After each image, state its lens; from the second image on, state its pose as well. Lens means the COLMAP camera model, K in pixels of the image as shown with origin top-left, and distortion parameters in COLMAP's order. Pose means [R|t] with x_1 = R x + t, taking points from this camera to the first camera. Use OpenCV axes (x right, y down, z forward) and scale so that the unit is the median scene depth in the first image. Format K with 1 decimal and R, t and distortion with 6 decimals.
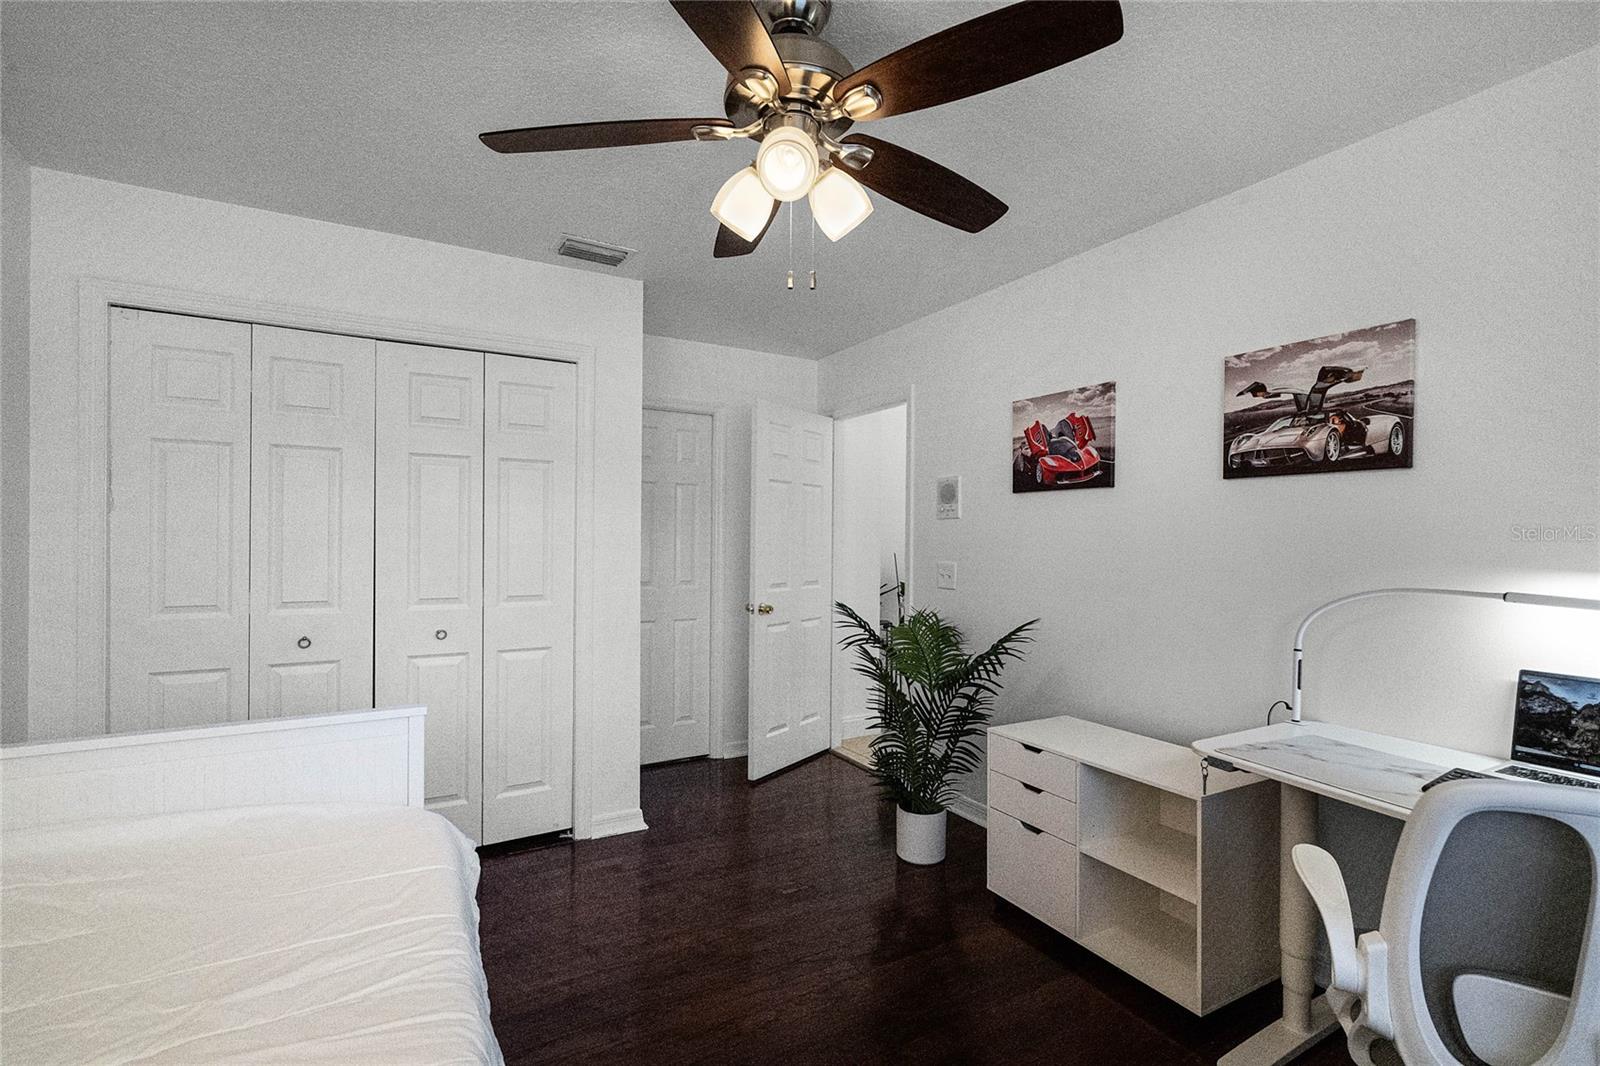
lens RADIAL K [[729.3, 0, 802.5], [0, 729.3, 539.7], [0, 0, 1]] dist [-0.001383, -0.000065]
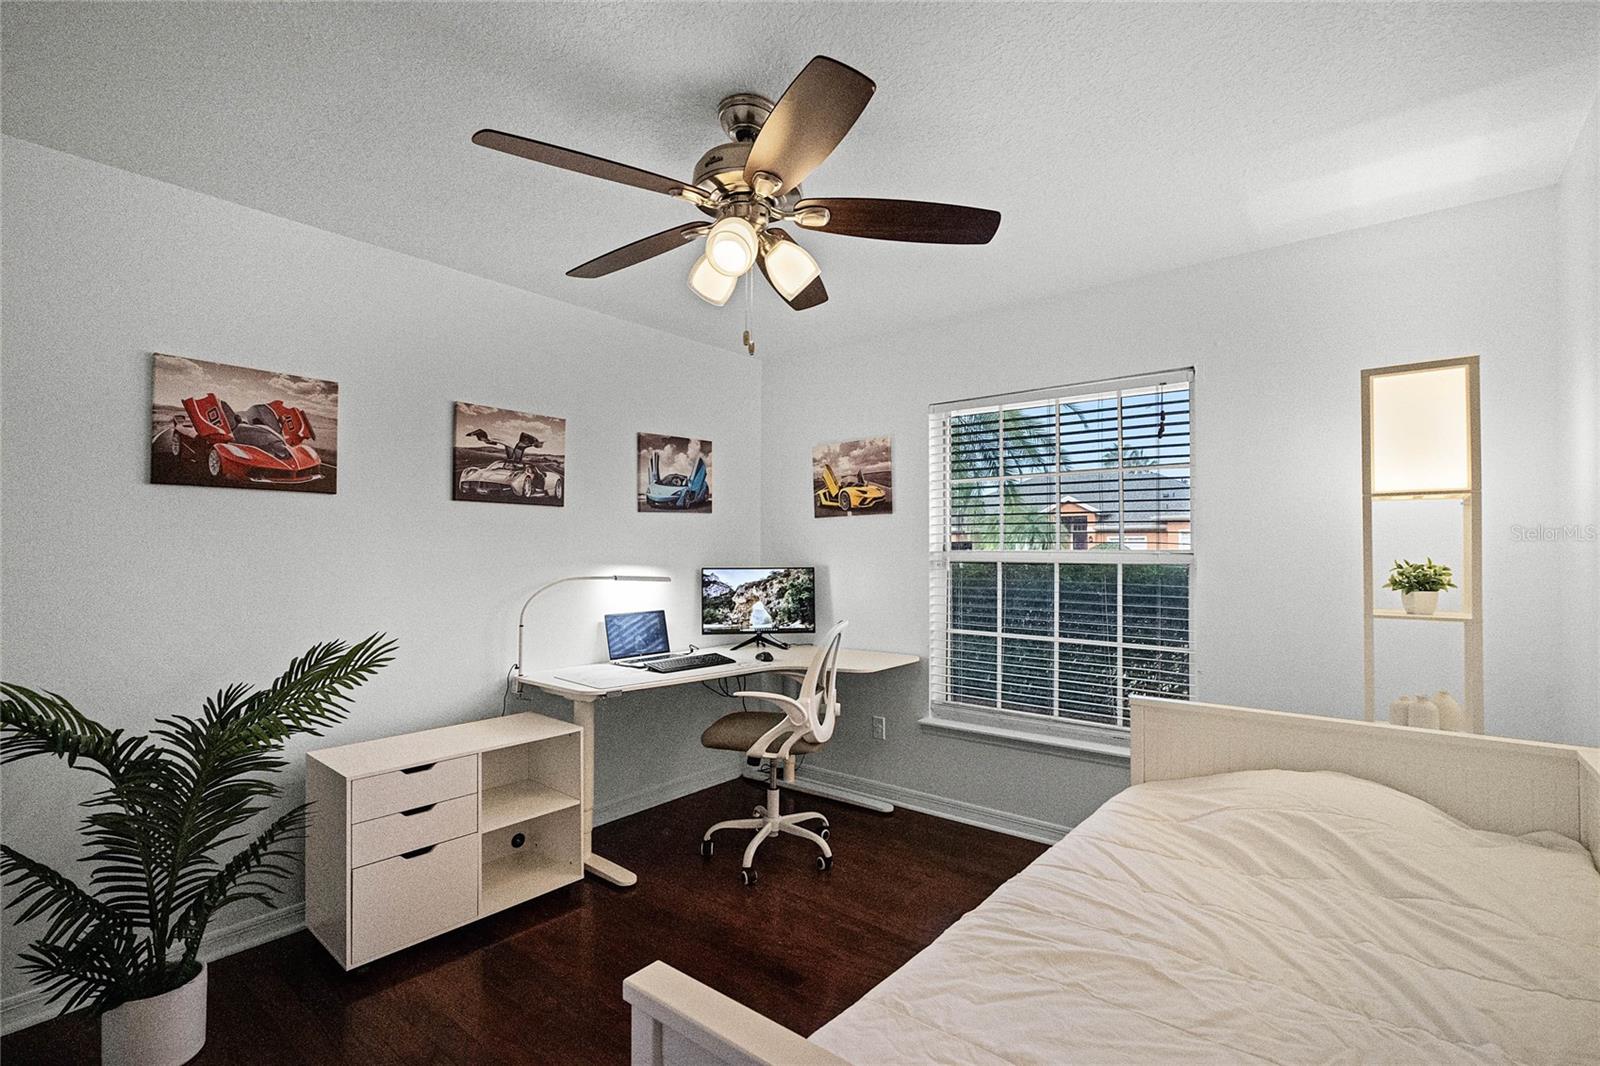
lens RADIAL K [[729.3, 0, 802.5], [0, 729.3, 539.7], [0, 0, 1]] dist [-0.001383, -0.000065]
pose [[-0.359533, 0.004141, 0.933123, -0.801221], [-0.004757, 0.999969, -0.006270, -0.012011], [-0.933120, -0.006693, -0.359502, 0.920508]]
